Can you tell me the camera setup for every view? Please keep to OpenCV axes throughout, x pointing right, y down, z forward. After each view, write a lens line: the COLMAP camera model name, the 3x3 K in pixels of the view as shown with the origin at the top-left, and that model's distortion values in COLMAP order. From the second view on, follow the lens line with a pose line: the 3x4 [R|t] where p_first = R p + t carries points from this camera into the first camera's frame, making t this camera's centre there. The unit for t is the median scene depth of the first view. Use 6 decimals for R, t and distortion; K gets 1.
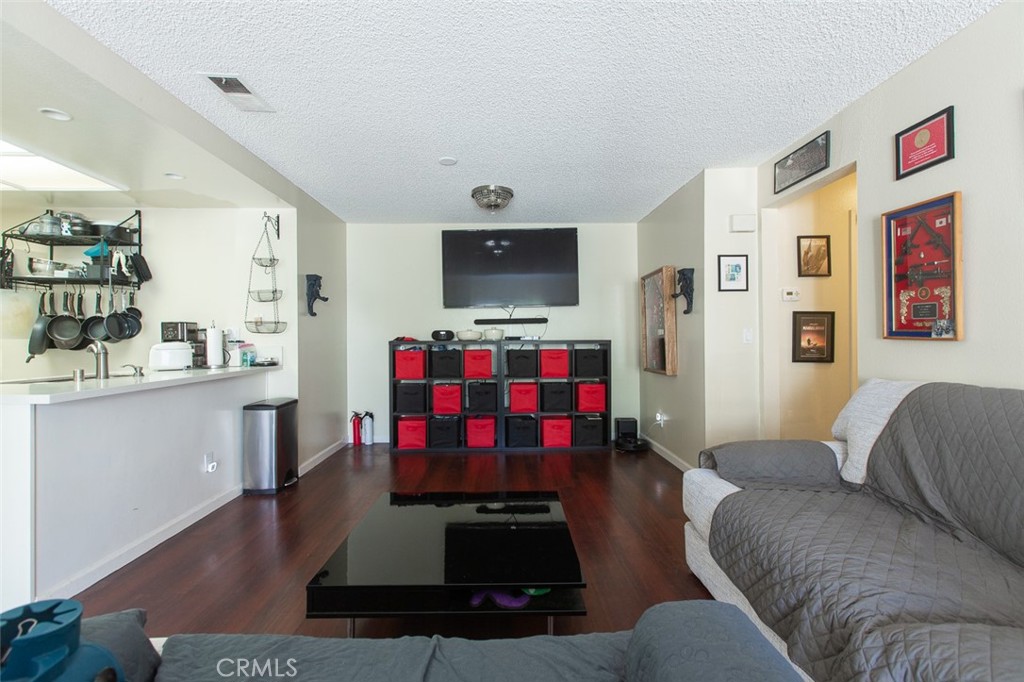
lens RADIAL K [[453.9, 0, 511.2], [0, 453.9, 339.4], [0, 0, 1]] dist [0.000281, -0.000013]
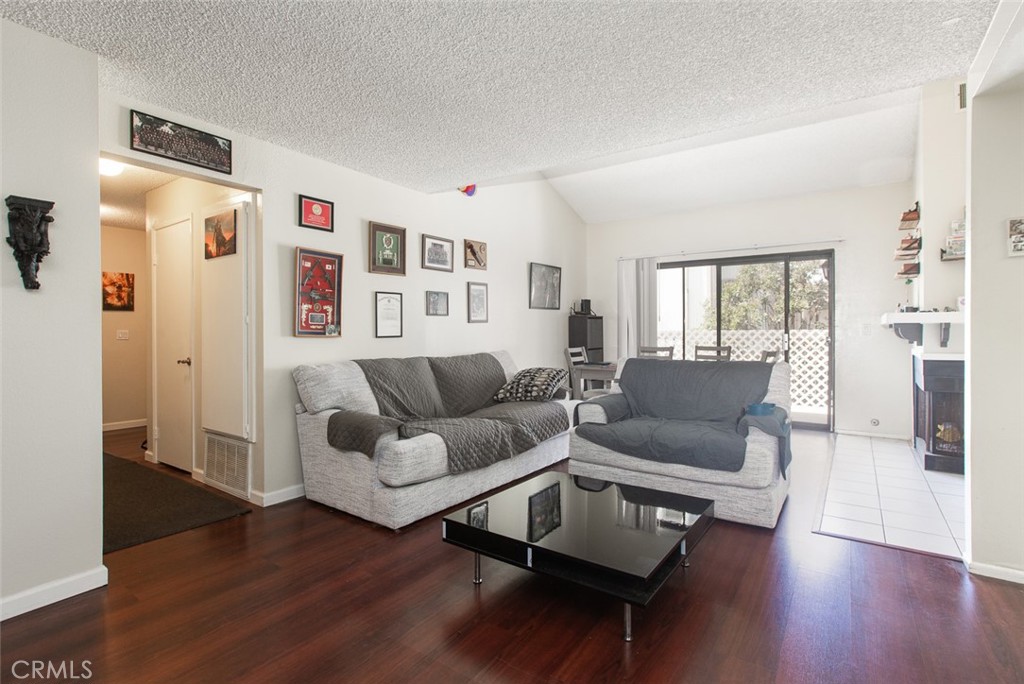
lens RADIAL K [[498.4, 0, 507.8], [0, 498.4, 331.6], [0, 0, 1]] dist [-0.001935, 0.000015]
pose [[-0.805692, 0.010466, 0.592242, -0.382263], [0.009267, 0.999944, -0.005064, -0.001132], [-0.592262, 0.001409, -0.805744, 1.170016]]
